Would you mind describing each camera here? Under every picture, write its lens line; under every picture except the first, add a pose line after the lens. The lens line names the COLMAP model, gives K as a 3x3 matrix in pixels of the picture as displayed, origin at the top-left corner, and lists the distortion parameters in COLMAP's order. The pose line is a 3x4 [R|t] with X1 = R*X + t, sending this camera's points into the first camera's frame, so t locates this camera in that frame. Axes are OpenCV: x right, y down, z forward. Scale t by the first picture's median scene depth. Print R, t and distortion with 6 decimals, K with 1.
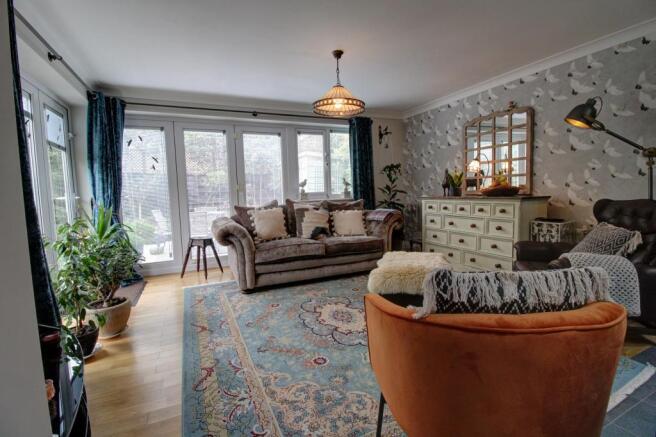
lens RADIAL K [[309.3, 0, 330.1], [0, 309.3, 216.7], [0, 0, 1]] dist [-0.000372, -0.000230]
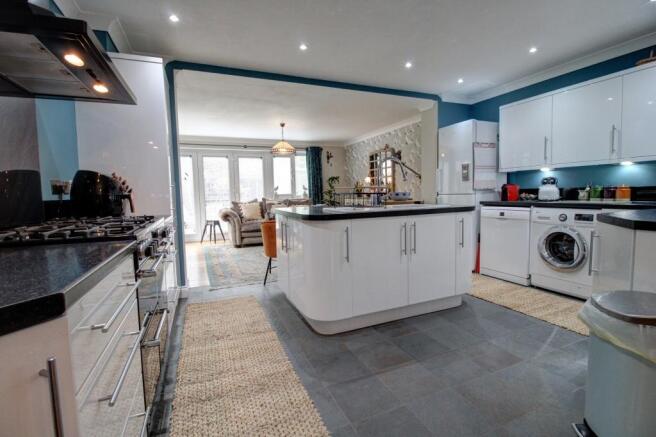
lens RADIAL K [[309.3, 0, 327.6], [0, 309.3, 217.9], [0, 0, 1]] dist [-0.000372, -0.000230]
pose [[0.999346, 0.013489, -0.033540, 0.259411], [-0.013567, 0.999906, -0.002113, 0.049315], [0.033509, 0.002567, 0.999435, -0.648073]]
